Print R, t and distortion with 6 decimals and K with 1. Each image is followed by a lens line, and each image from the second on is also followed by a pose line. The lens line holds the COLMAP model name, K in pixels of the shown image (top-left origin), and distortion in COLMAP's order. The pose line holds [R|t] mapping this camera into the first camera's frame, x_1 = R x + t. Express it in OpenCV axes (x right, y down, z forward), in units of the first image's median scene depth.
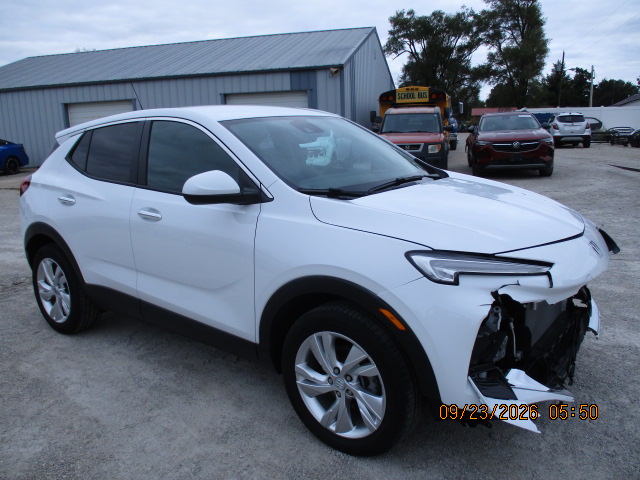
lens RADIAL K [[543.5, 0, 322.2], [0, 543.5, 245.5], [0, 0, 1]] dist [-0.043687, 0.009271]
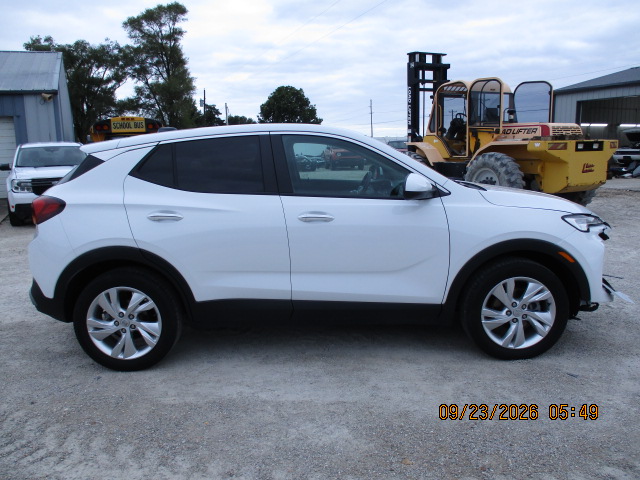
lens RADIAL K [[539.5, 0, 316.9], [0, 539.5, 256.9], [0, 0, 1]] dist [-0.047517, 0.013393]
pose [[0.785851, -0.114727, 0.607681, -0.918553], [0.137160, 0.990502, 0.009627, 0.011061], [-0.603014, 0.075784, 0.794123, 0.111874]]
